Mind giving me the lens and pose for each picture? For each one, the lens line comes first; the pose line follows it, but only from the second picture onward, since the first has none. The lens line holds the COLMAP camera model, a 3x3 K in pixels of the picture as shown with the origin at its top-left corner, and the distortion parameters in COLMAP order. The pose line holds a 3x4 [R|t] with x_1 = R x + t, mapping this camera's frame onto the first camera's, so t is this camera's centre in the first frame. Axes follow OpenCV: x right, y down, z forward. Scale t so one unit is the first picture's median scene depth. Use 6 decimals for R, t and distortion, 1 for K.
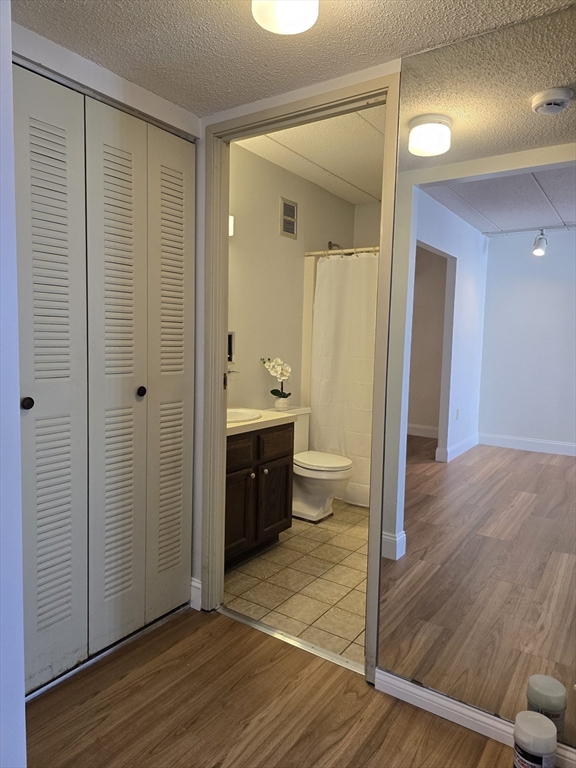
lens RADIAL K [[513.4, 0, 288.0], [0, 513.4, 384.0], [0, 0, 1]] dist [0.027916, -0.040094]
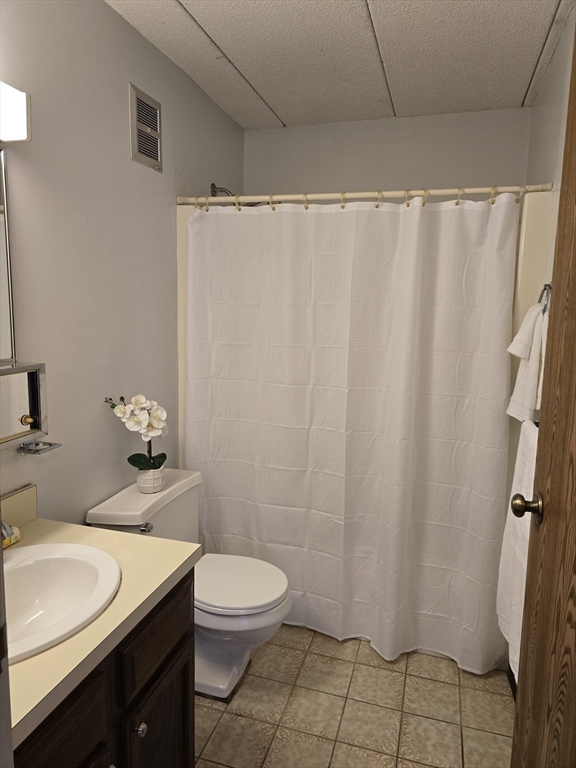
lens RADIAL K [[513.4, 0, 288.0], [0, 513.4, 384.0], [0, 0, 1]] dist [0.027916, -0.040094]
pose [[0.953232, -0.042641, 0.299216, -0.032096], [0.020007, 0.996729, 0.078304, -0.100360], [-0.301577, -0.068656, 0.950967, 0.444227]]
